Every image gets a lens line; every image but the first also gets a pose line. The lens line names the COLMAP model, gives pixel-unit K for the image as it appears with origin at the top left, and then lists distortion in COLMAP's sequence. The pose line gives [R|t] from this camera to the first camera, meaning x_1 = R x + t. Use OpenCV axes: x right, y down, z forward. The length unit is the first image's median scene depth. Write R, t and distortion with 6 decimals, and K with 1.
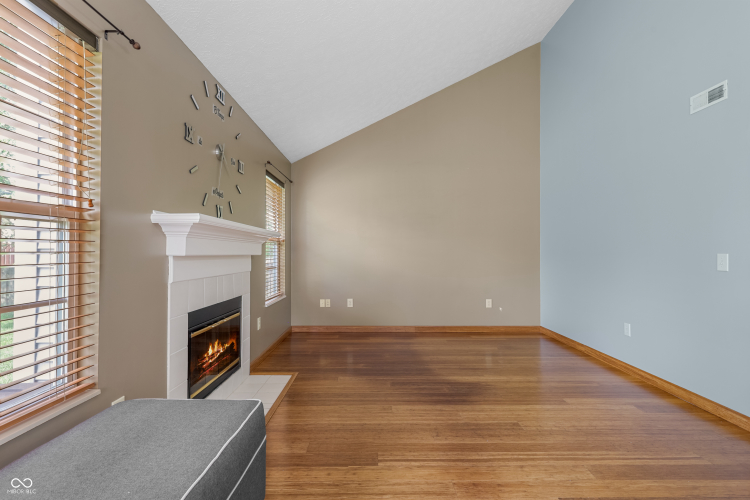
lens RADIAL K [[363.5, 0, 375.5], [0, 363.5, 249.6], [0, 0, 1]] dist [-0.000219, -0.000297]
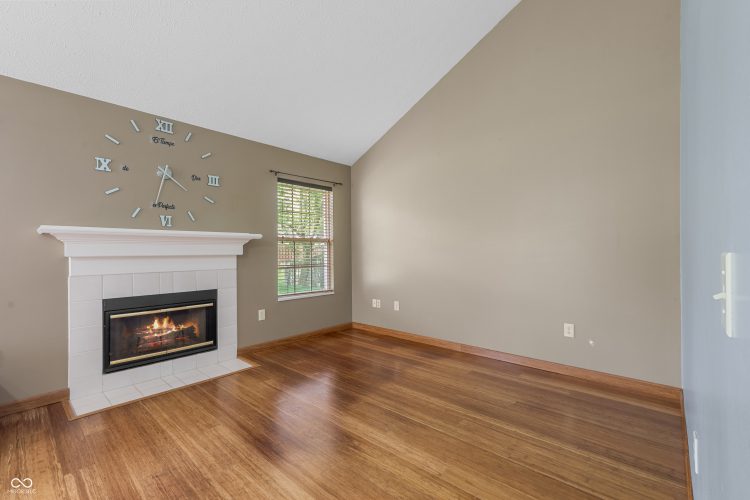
lens RADIAL K [[328.8, 0, 374.1], [0, 328.8, 254.5], [0, 0, 1]] dist [0.004436, -0.000406]
pose [[0.734170, 0.001154, -0.678965, 0.754951], [0.013286, 0.999783, 0.016066, 0.002441], [0.678836, -0.020816, 0.733995, 0.579554]]
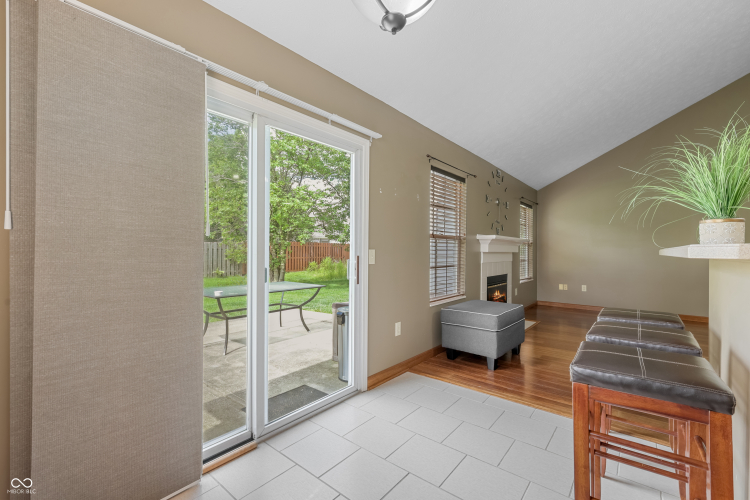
lens RADIAL K [[328.8, 0, 375.5], [0, 328.8, 251.0], [0, 0, 1]] dist [0.004436, -0.000406]
pose [[0.771192, 0.004225, -0.636588, 0.188460], [0.001337, 0.999965, 0.008256, -0.006248], [0.636601, -0.007218, 0.771160, -0.752168]]
